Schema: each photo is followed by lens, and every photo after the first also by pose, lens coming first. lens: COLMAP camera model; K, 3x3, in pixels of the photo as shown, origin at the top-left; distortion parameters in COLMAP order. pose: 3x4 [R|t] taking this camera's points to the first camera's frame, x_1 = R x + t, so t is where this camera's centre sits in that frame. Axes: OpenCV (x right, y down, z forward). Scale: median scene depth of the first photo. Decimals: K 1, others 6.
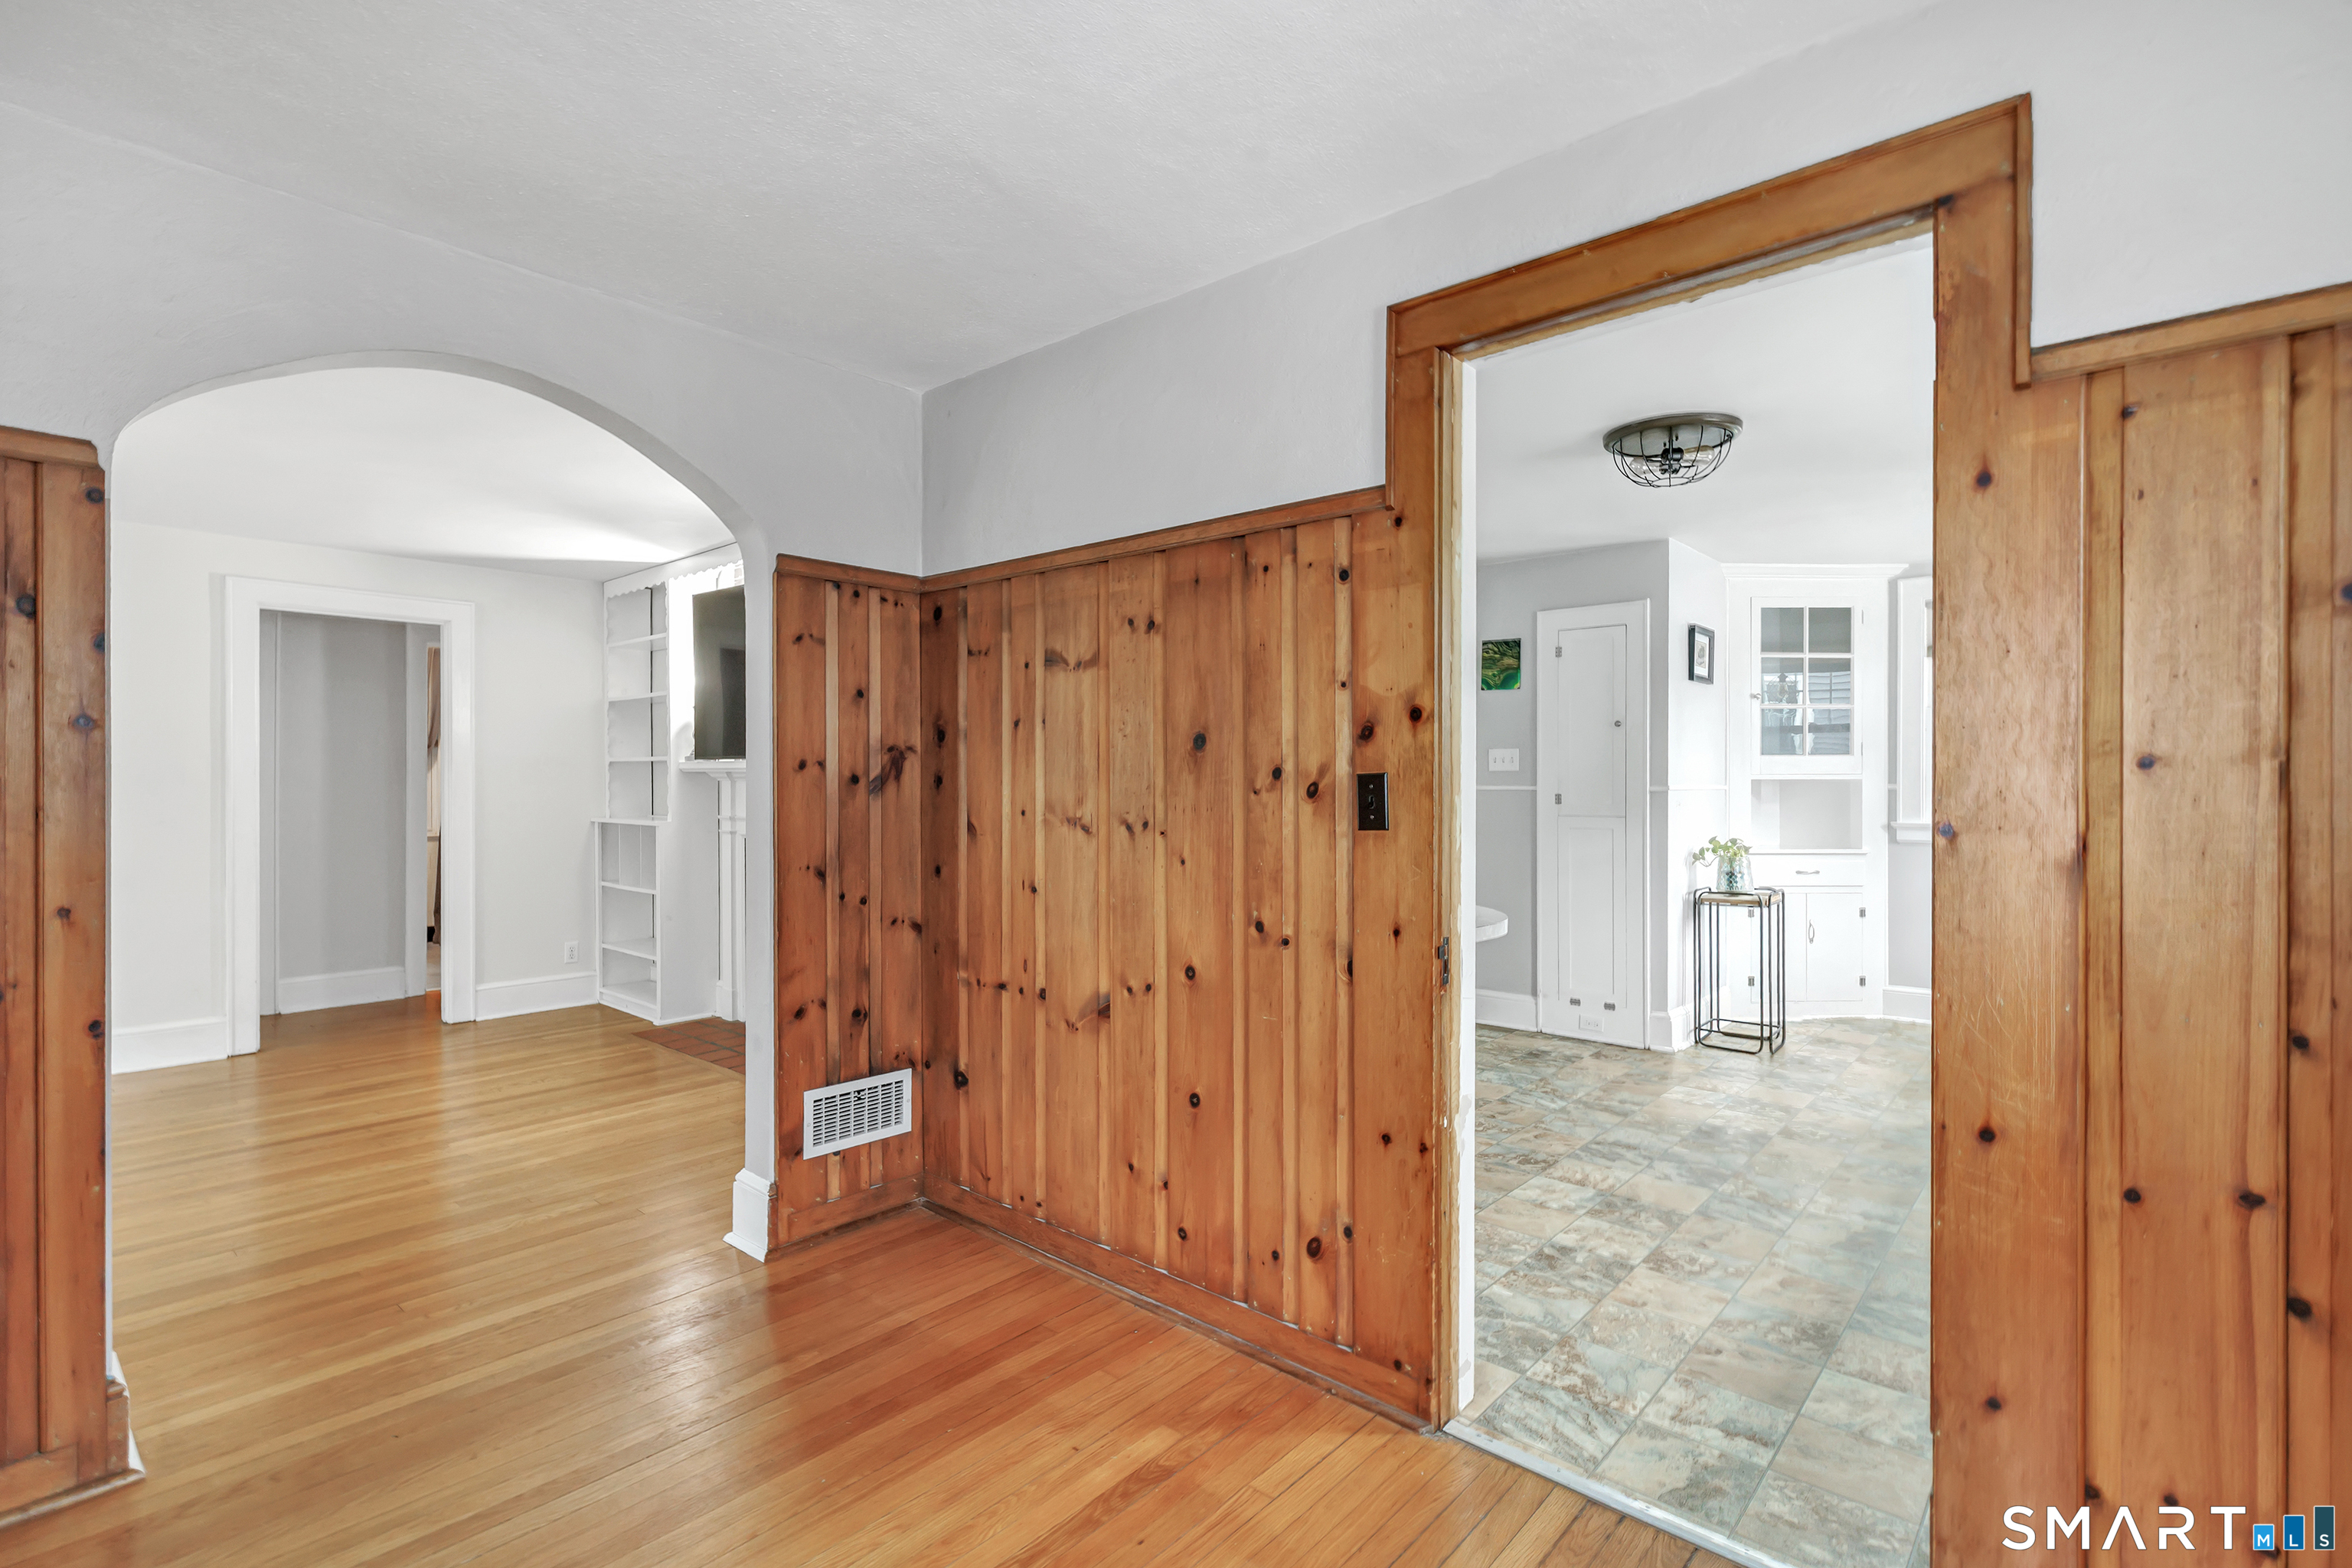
lens RADIAL K [[1097.3, 0, 1177.7], [0, 1097.3, 785.5], [0, 0, 1]] dist [-0.001454, -0.000203]
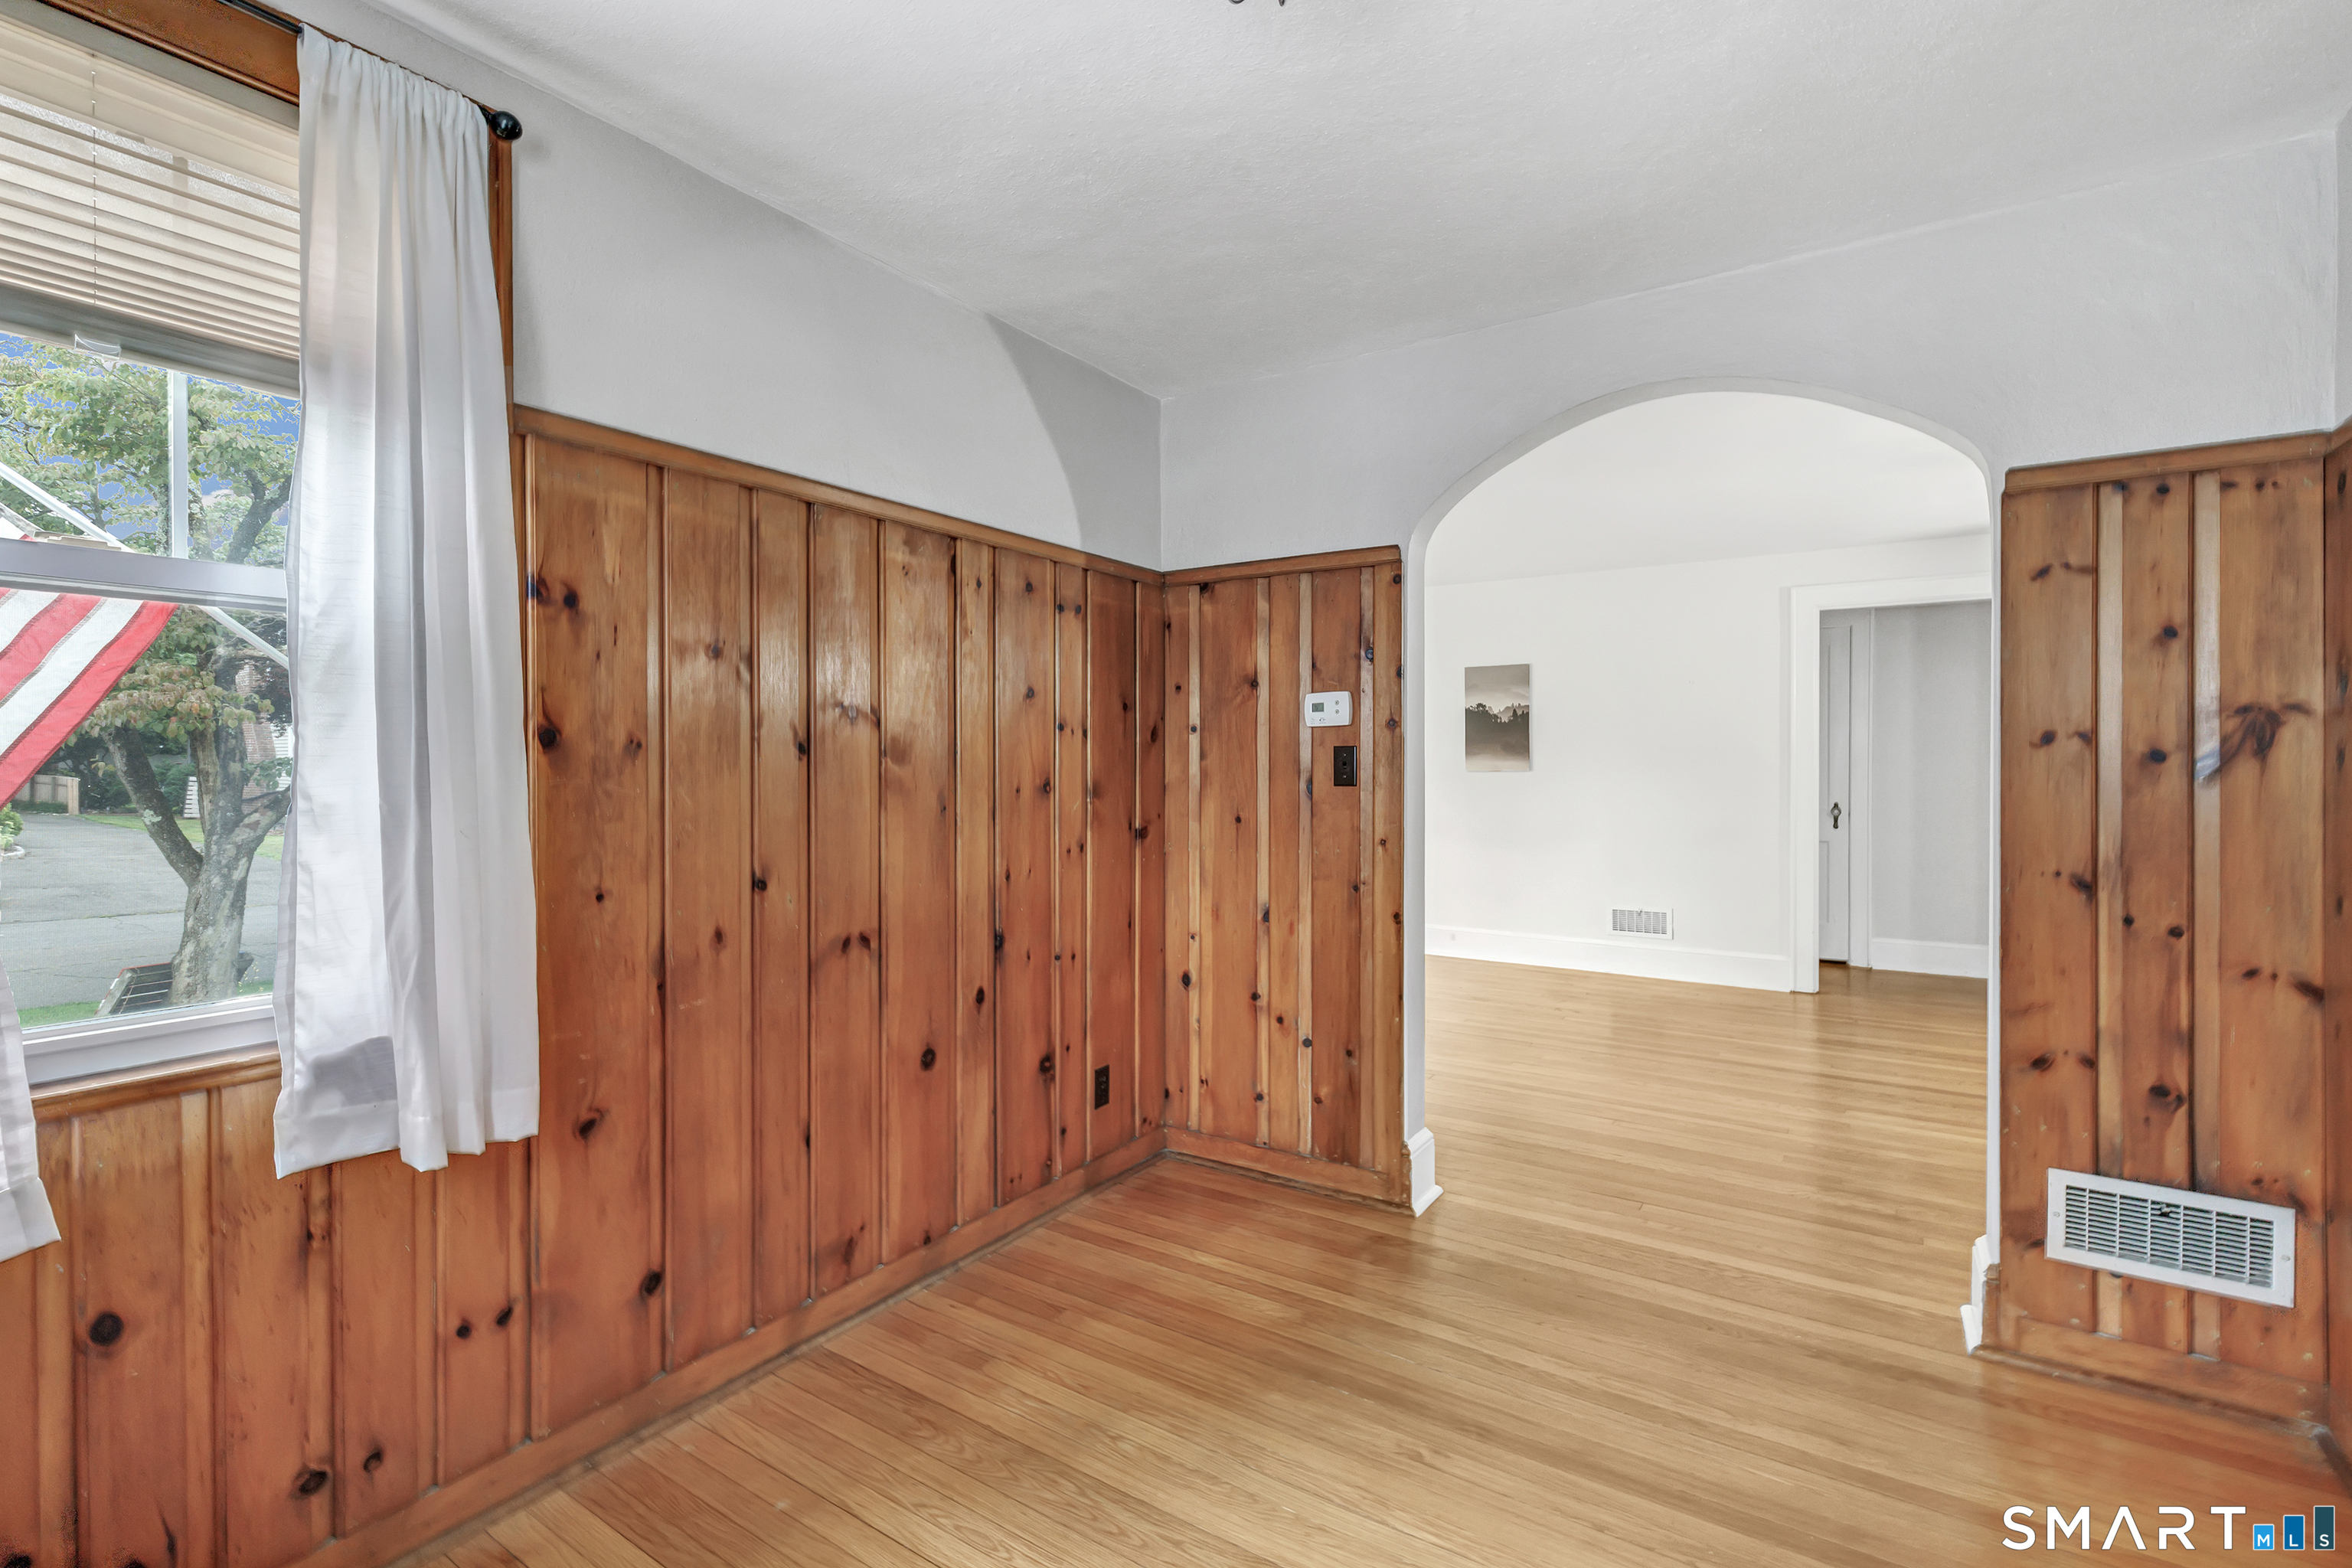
lens RADIAL K [[1060.6, 0, 1175.7], [0, 1060.6, 768.7], [0, 0, 1]] dist [-0.001161, 0.000215]
pose [[0.135872, 0.007123, -0.990701, 0.289825], [-0.002337, 0.999974, 0.006869, -0.001015], [0.990724, 0.001382, 0.135885, 0.288805]]
